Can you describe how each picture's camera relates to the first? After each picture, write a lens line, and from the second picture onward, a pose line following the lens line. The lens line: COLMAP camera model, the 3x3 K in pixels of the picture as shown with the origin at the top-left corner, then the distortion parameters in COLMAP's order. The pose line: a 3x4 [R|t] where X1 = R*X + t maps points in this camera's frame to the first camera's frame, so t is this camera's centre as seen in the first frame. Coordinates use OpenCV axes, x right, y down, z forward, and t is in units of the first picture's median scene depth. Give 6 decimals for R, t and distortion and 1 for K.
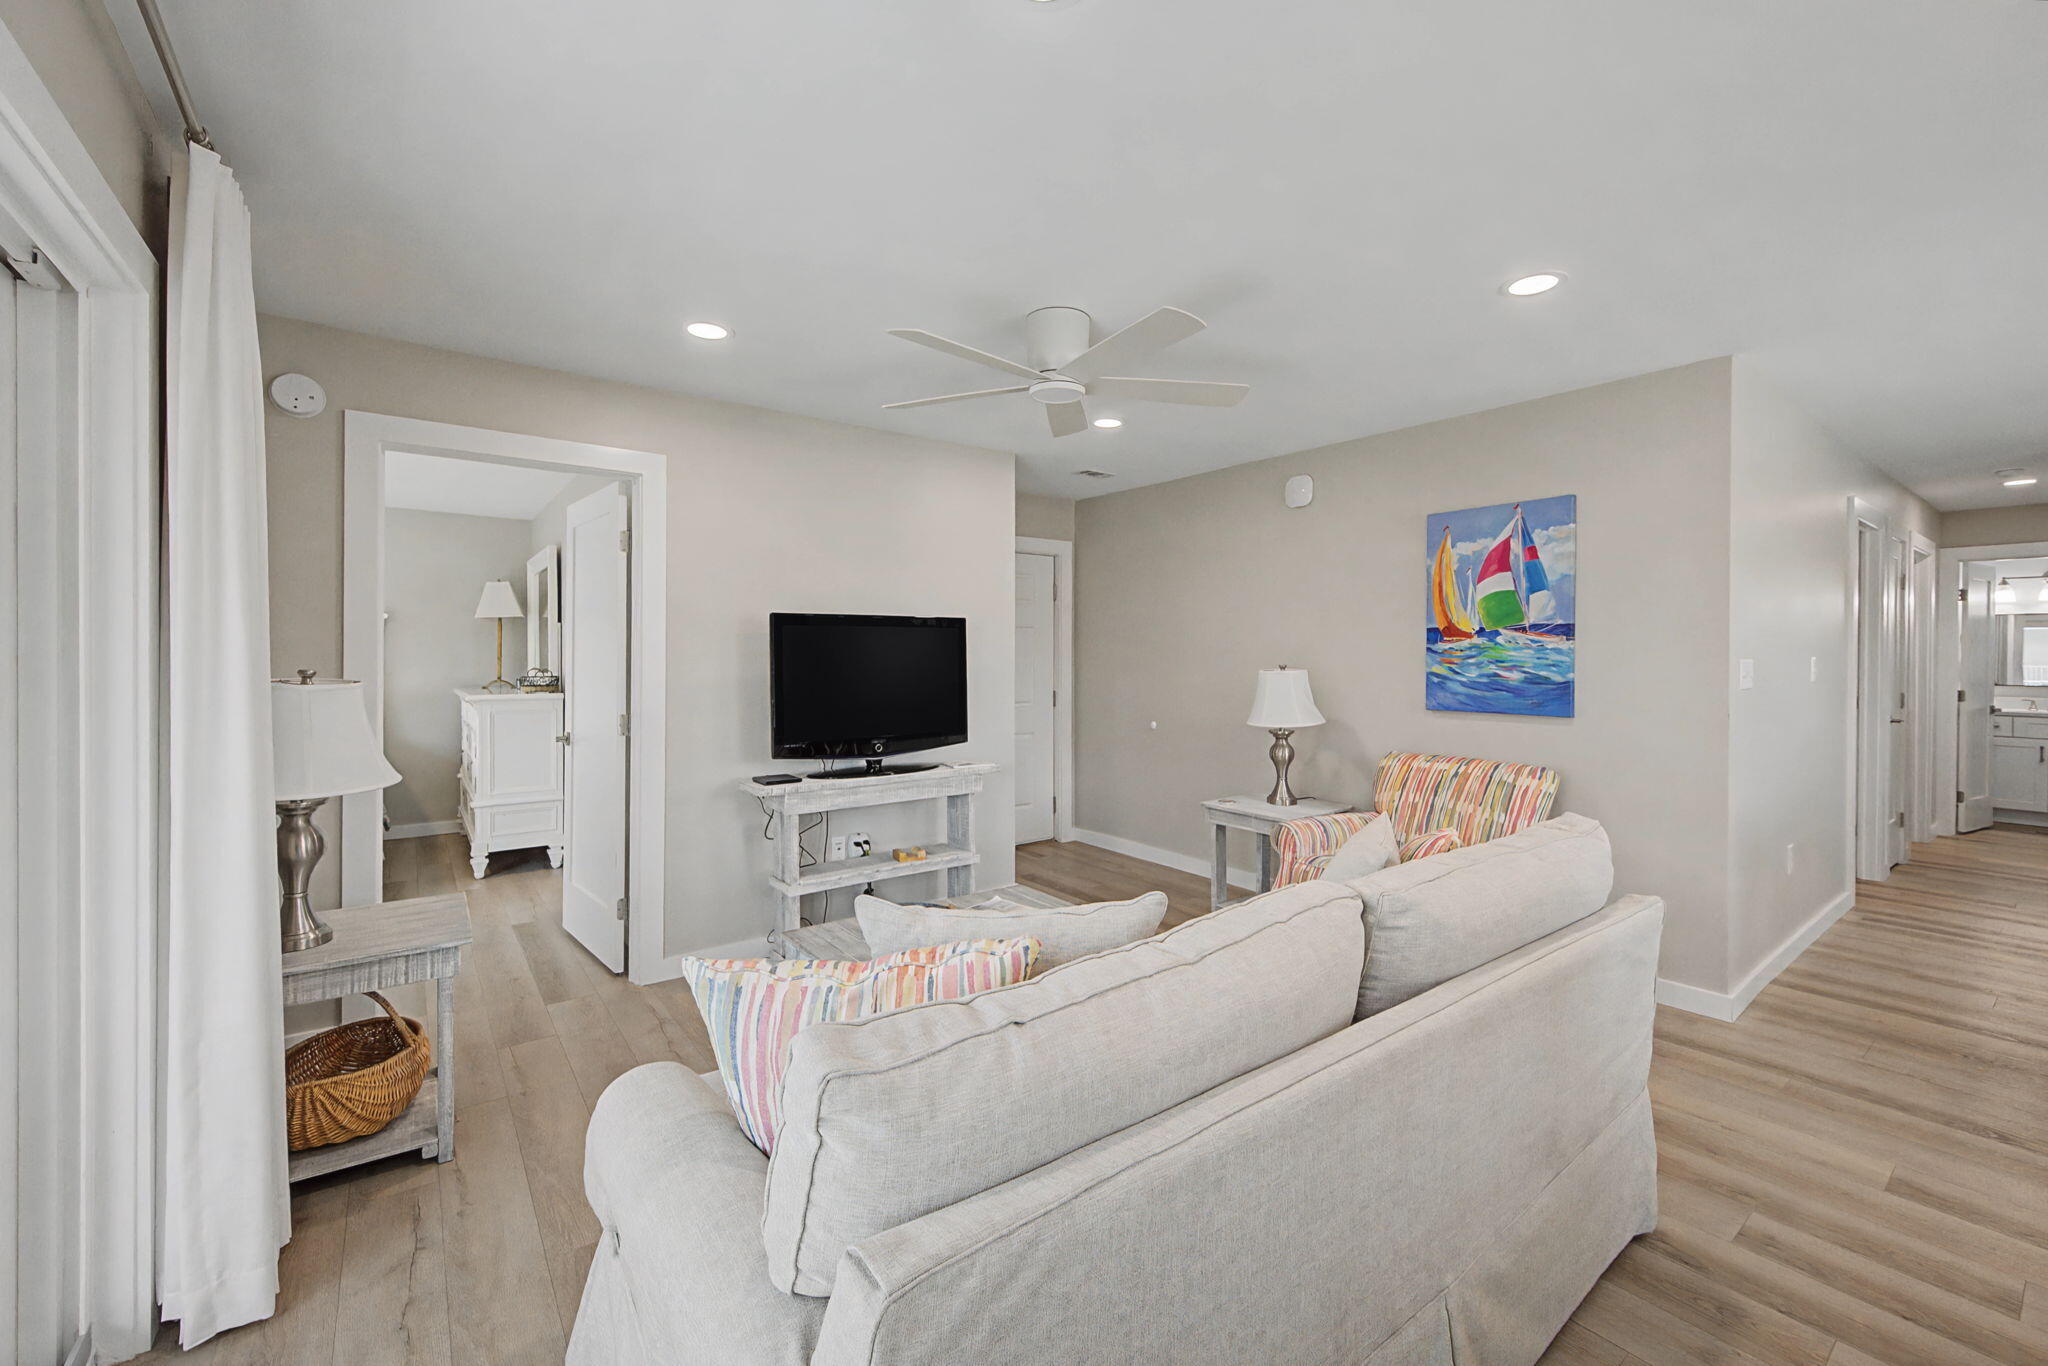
lens RADIAL K [[832.6, 0, 1025.9], [0, 832.6, 675.9], [0, 0, 1]] dist [0.000255, -0.000113]
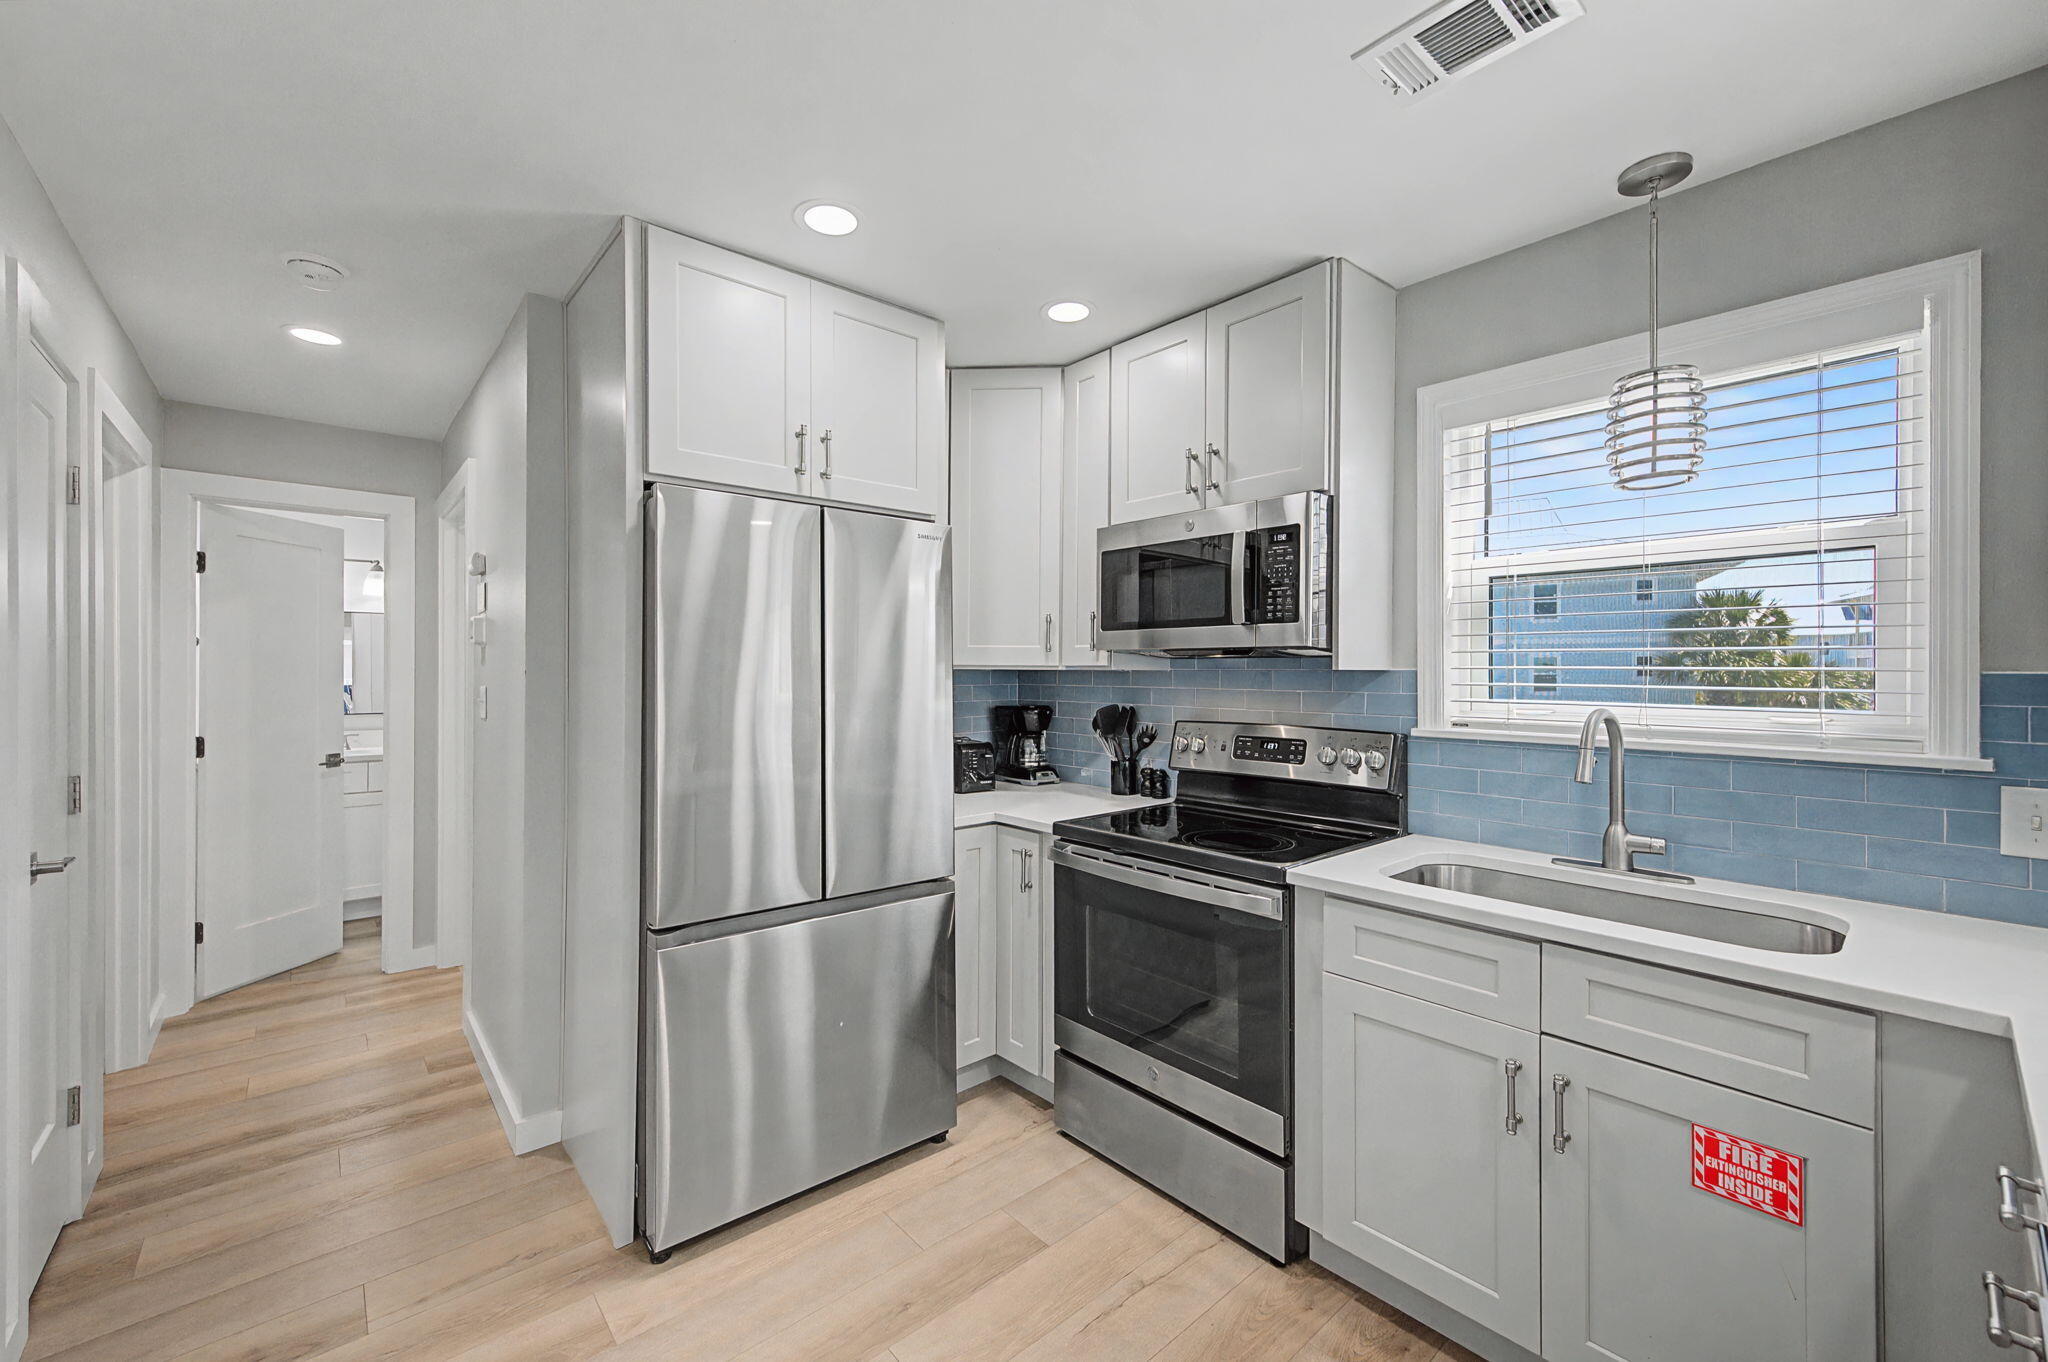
lens RADIAL K [[832.6, 0, 1025.9], [0, 832.6, 673.9], [0, 0, 1]] dist [0.000255, -0.000113]
pose [[-0.074058, 0.004734, 0.997243, 0.928506], [0.013666, 0.999900, -0.003732, -0.021503], [-0.997160, 0.013352, -0.074115, 0.861902]]
